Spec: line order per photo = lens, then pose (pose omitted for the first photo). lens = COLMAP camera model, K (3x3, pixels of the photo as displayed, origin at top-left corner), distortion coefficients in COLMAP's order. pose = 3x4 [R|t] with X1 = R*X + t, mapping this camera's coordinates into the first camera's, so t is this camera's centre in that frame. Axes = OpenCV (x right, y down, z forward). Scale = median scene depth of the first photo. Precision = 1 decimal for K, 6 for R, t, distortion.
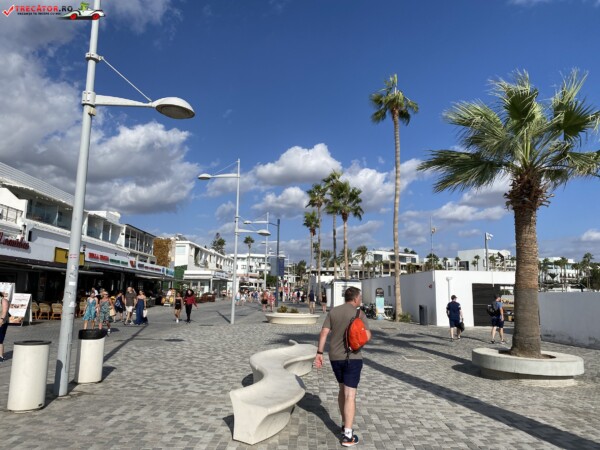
lens RADIAL K [[455.5, 0, 300.0], [0, 455.5, 225.0], [0, 0, 1]] dist [0.017224, -0.010362]
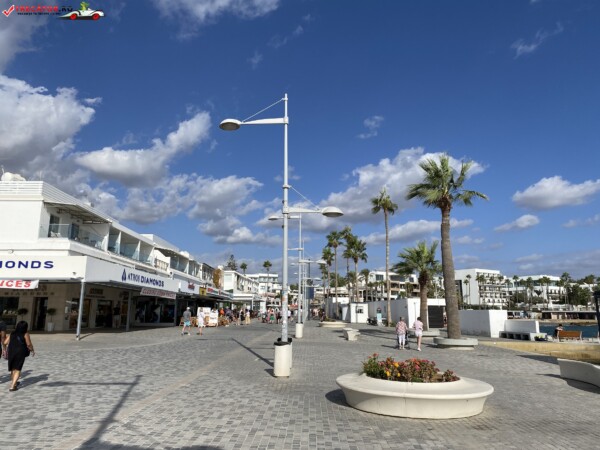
lens RADIAL K [[457.9, 0, 297.6], [0, 457.9, 209.8], [0, 0, 1]] dist [0.005926, -0.007234]
pose [[0.999943, -0.008420, -0.006615, -0.029043], [0.007959, 0.997728, -0.066900, -0.029118], [0.007163, 0.066843, 0.997738, -0.186872]]
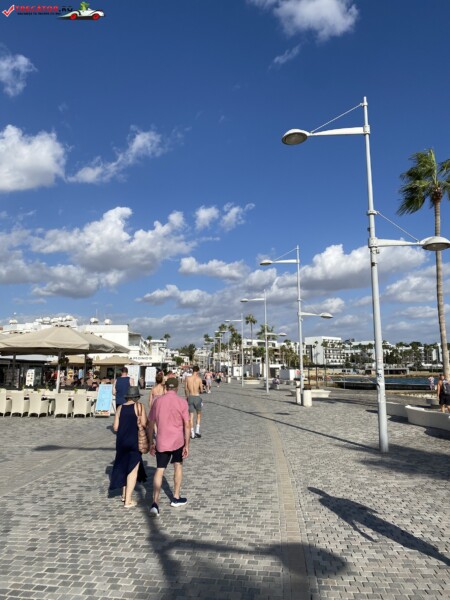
lens RADIAL K [[455.5, 0, 214.3], [0, 455.5, 263.2], [0, 0, 1]] dist [0.017224, -0.010362]
pose [[0.996030, 0.004977, 0.088878, -0.102570], [0.001974, 0.996955, -0.077949, -0.102678], [-0.088995, 0.077815, 0.992988, -0.652438]]
